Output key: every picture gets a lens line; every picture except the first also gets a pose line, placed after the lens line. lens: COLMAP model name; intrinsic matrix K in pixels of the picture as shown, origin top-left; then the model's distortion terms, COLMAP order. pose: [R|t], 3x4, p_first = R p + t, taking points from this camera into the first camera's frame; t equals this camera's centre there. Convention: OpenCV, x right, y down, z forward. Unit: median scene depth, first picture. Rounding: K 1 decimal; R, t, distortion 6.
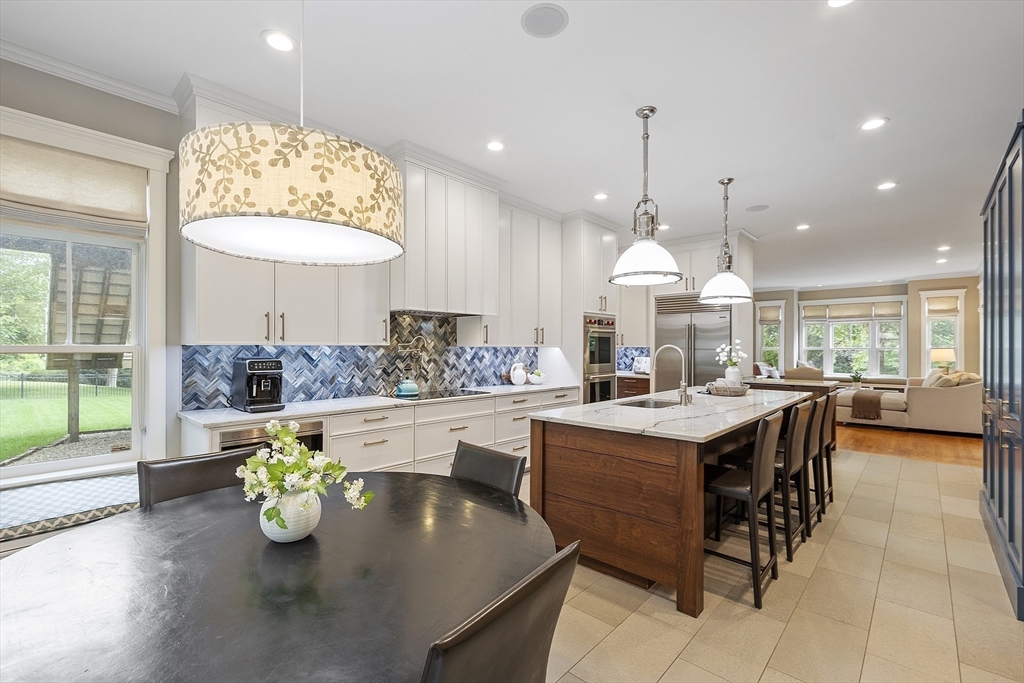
lens RADIAL K [[463.6, 0, 506.9], [0, 463.6, 348.0], [0, 0, 1]] dist [-0.000102, -0.000172]
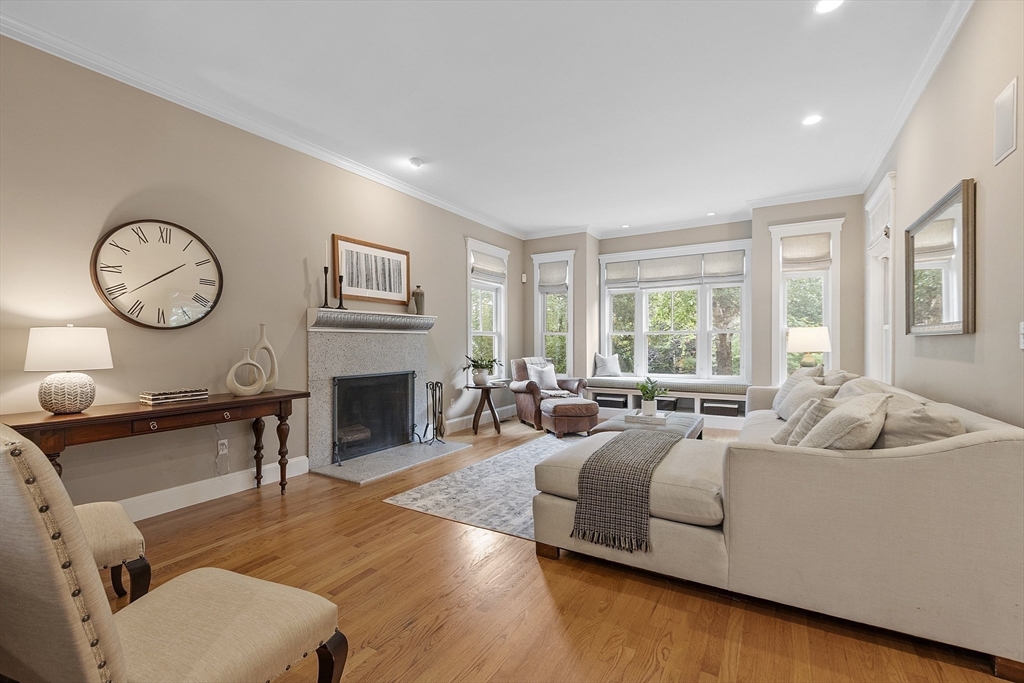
lens RADIAL K [[463.6, 0, 515.4], [0, 463.6, 341.3], [0, 0, 1]] dist [-0.000102, -0.000172]
pose [[0.976615, -0.001098, 0.214993, 0.475683], [0.002006, 0.999990, -0.004005, 0.016219], [-0.214986, 0.004343, 0.976607, 0.526375]]
